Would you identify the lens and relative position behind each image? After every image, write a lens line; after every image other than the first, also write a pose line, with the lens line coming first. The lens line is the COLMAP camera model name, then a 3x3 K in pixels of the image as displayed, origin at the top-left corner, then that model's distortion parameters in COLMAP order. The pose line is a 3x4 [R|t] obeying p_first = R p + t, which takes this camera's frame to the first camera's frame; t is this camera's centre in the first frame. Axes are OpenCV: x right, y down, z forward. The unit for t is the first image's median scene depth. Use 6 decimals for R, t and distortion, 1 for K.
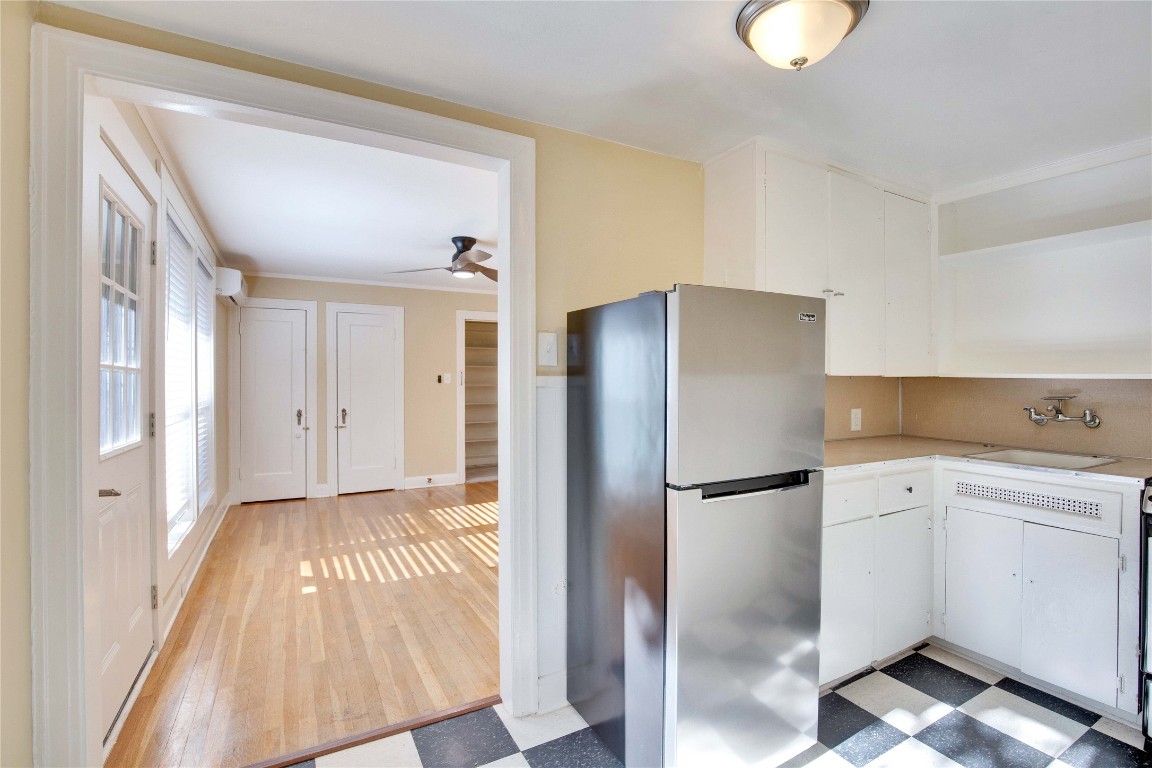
lens RADIAL K [[539.3, 0, 576.0], [0, 539.3, 384.0], [0, 0, 1]] dist [-0.033304, 0.009790]
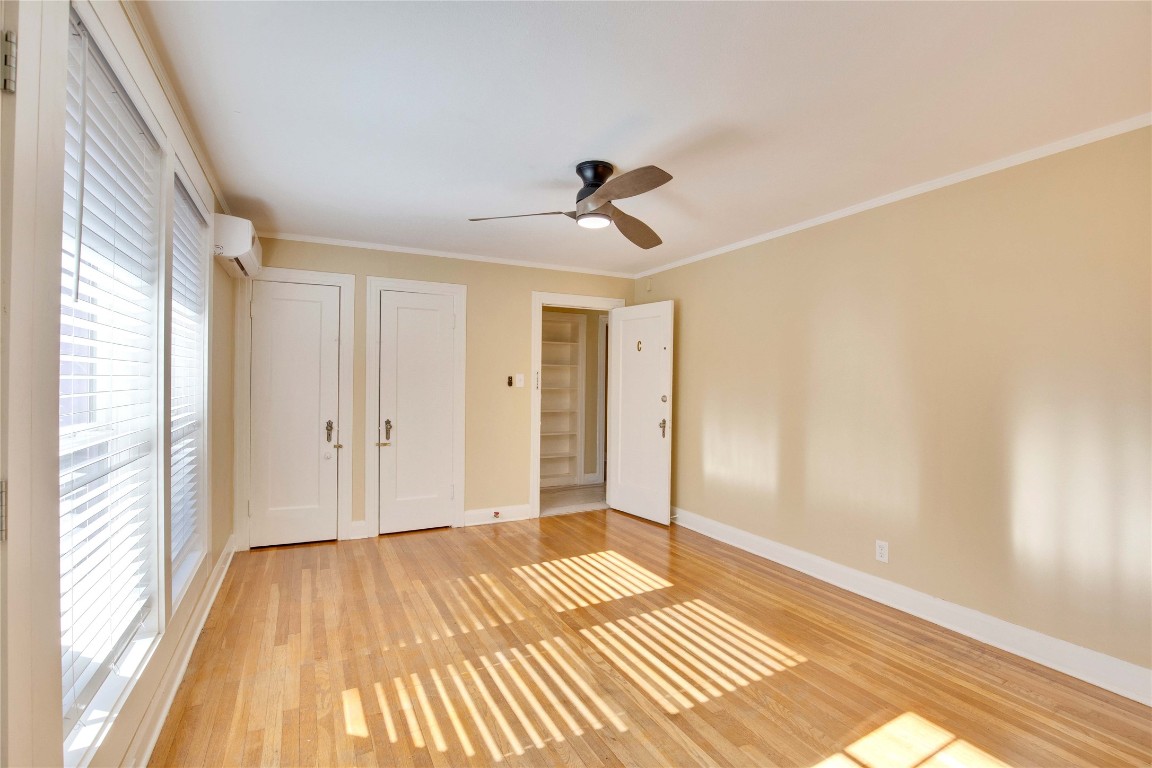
lens RADIAL K [[539.3, 0, 576.0], [0, 539.3, 384.0], [0, 0, 1]] dist [-0.033304, 0.009790]
pose [[0.999619, 0.012868, -0.024423, -0.332593], [-0.012834, 0.999916, 0.001565, -0.017975], [0.024441, -0.001251, 0.999700, 0.560577]]
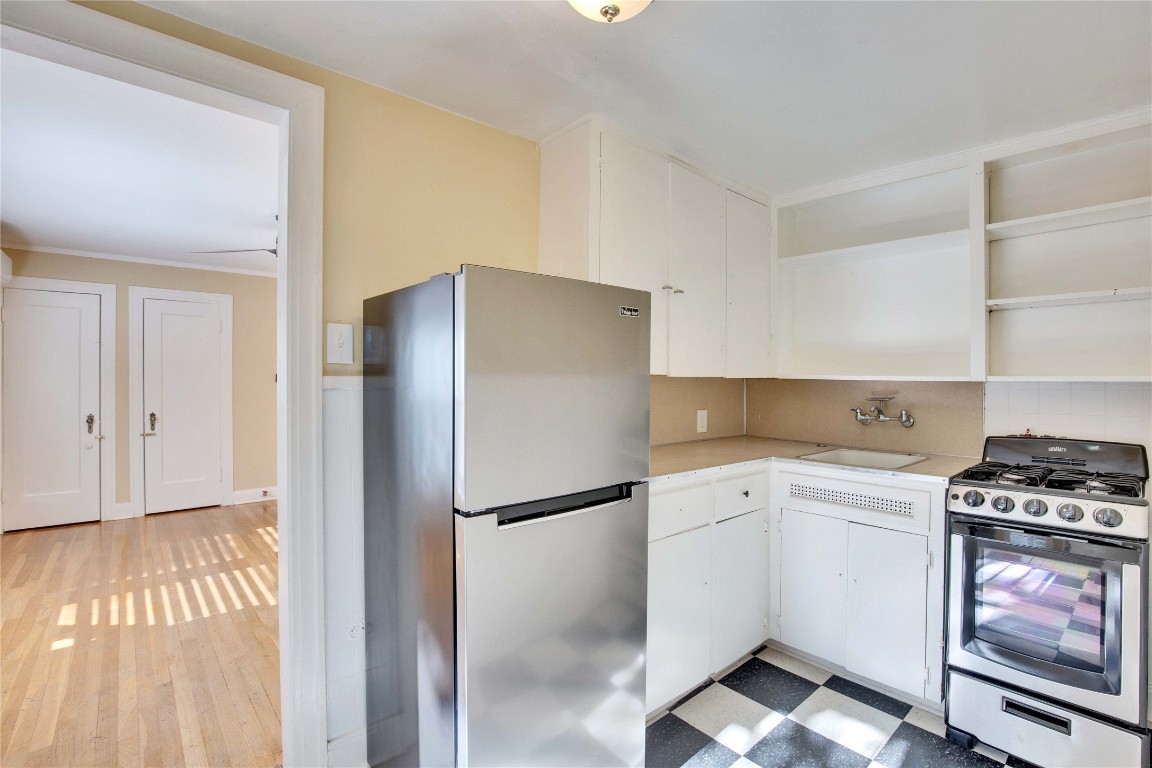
lens RADIAL K [[539.3, 0, 576.0], [0, 539.3, 384.0], [0, 0, 1]] dist [-0.033304, 0.009790]
pose [[0.977376, 0.001242, 0.211504, 0.093988], [-0.001393, 0.999999, 0.000565, -0.002635], [-0.211503, -0.000847, 0.977377, 0.086783]]
